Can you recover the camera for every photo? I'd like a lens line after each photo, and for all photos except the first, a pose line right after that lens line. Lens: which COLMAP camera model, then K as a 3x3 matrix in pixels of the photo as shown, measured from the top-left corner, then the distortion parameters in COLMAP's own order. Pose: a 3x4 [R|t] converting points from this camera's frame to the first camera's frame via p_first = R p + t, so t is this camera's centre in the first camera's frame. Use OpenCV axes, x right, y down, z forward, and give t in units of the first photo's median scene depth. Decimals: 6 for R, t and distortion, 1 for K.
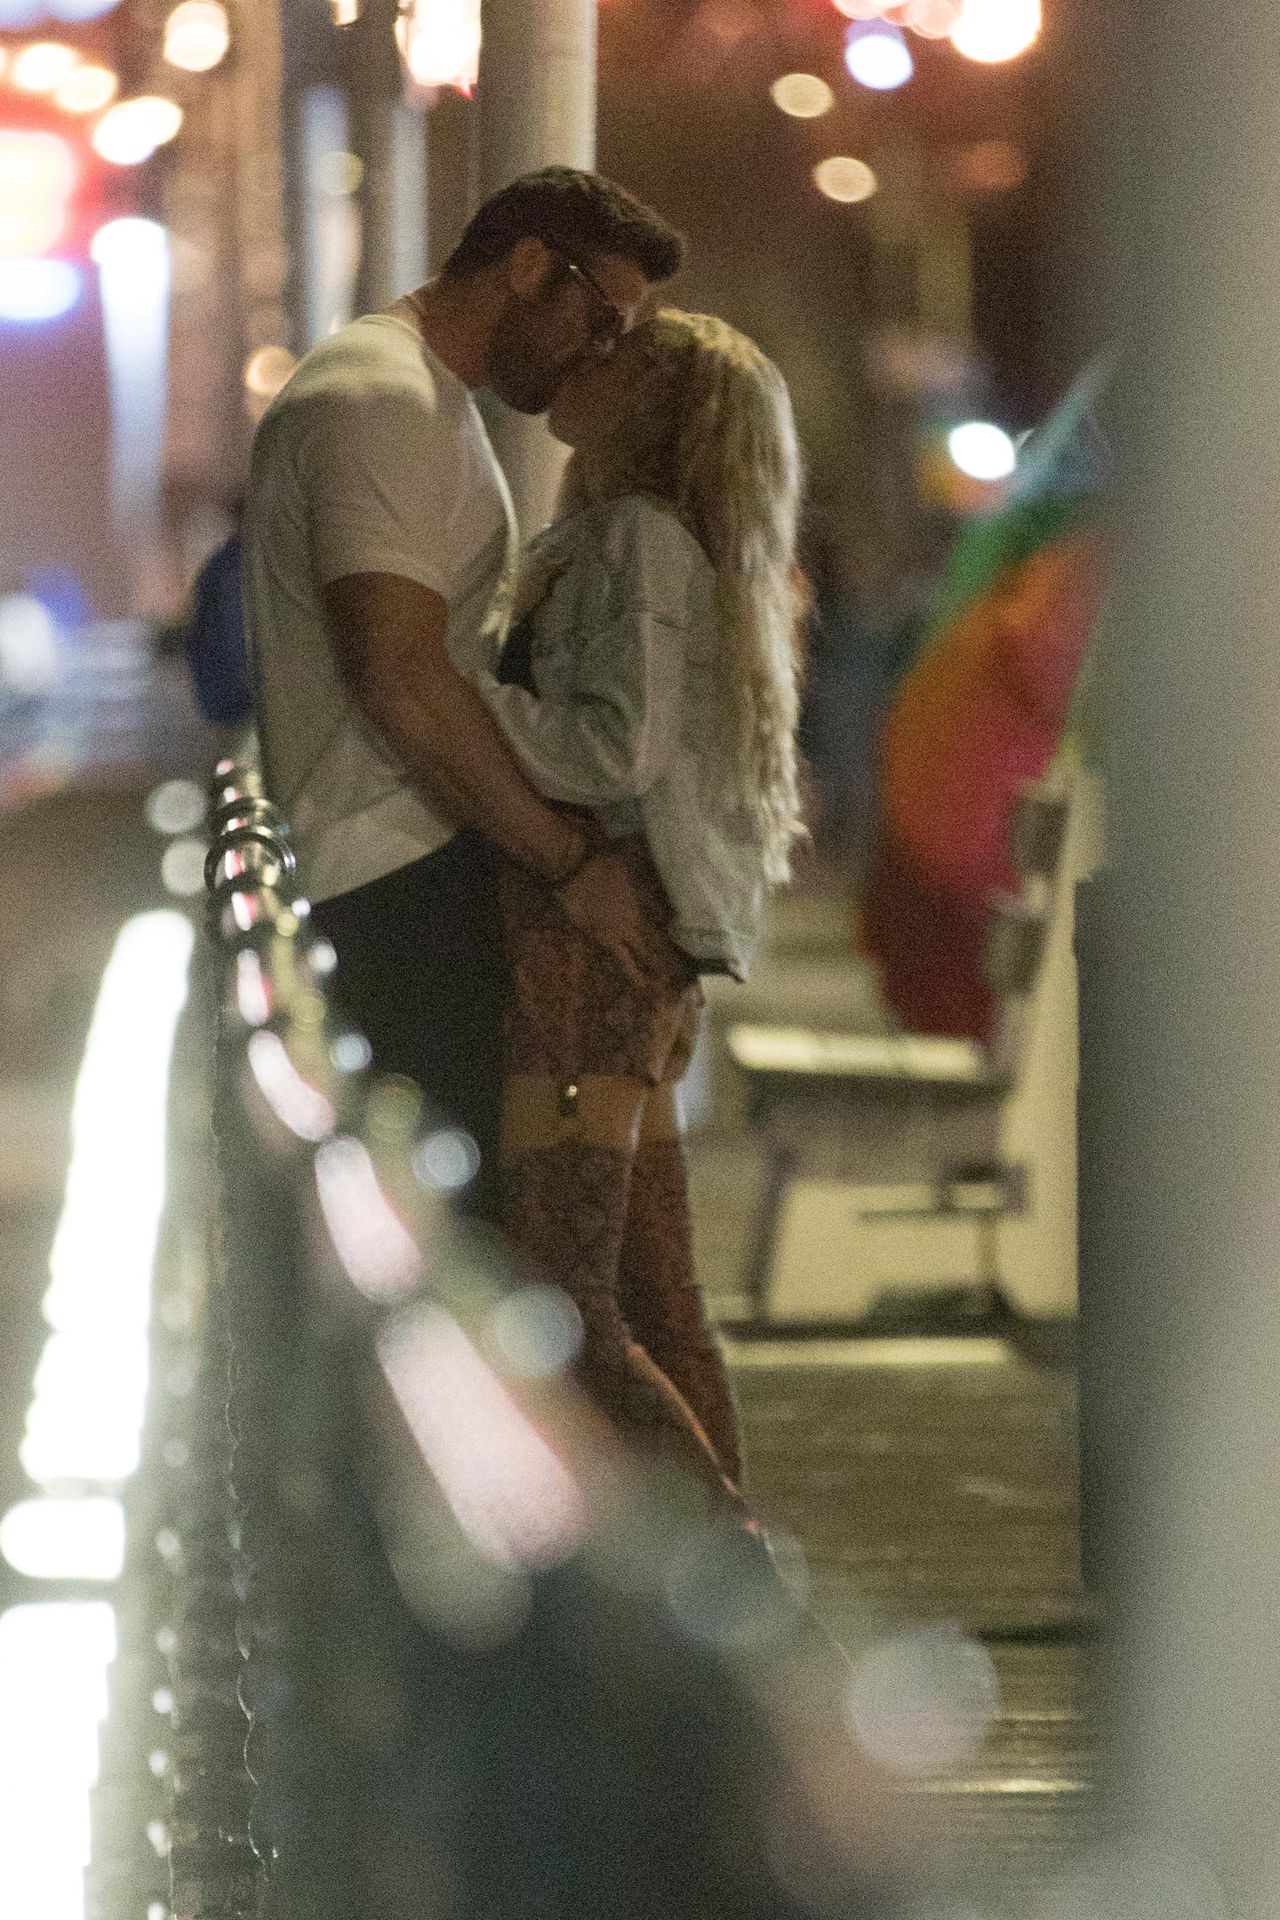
lens RADIAL K [[13027.7, 0, 640.0], [0, 13027.7, 960.0], [0, 0, 1]] dist [-0.453967, -10.462574]
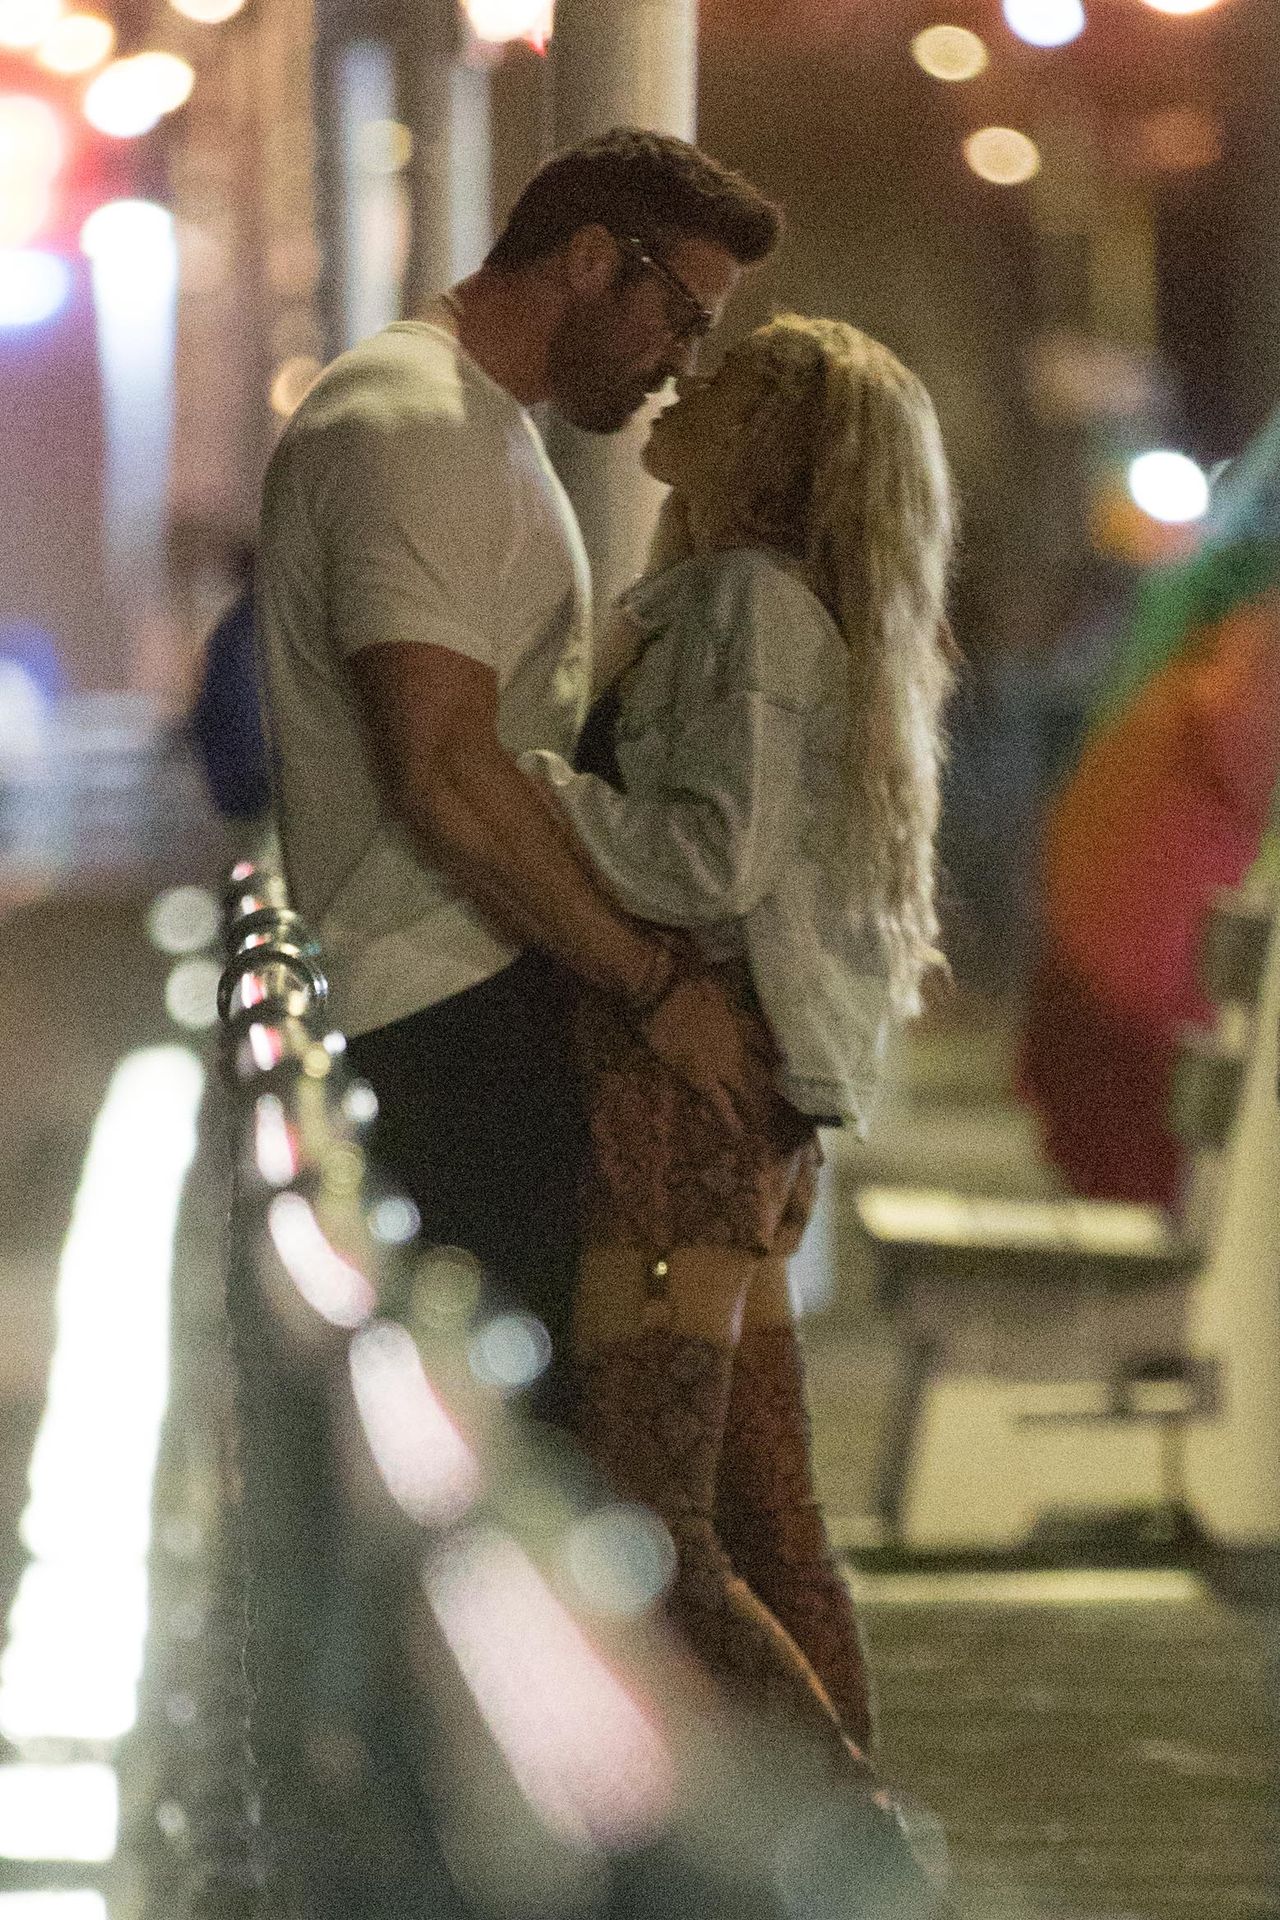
lens RADIAL K [[13027.7, 0, 640.0], [0, 13027.7, 960.0], [0, 0, 1]] dist [-0.453967, -10.462574]
pose [[0.999995, 0.003030, 0.000295, -0.007068], [-0.003023, 0.999810, -0.019244, 0.006488], [-0.000353, 0.019243, 0.999815, 0.180409]]
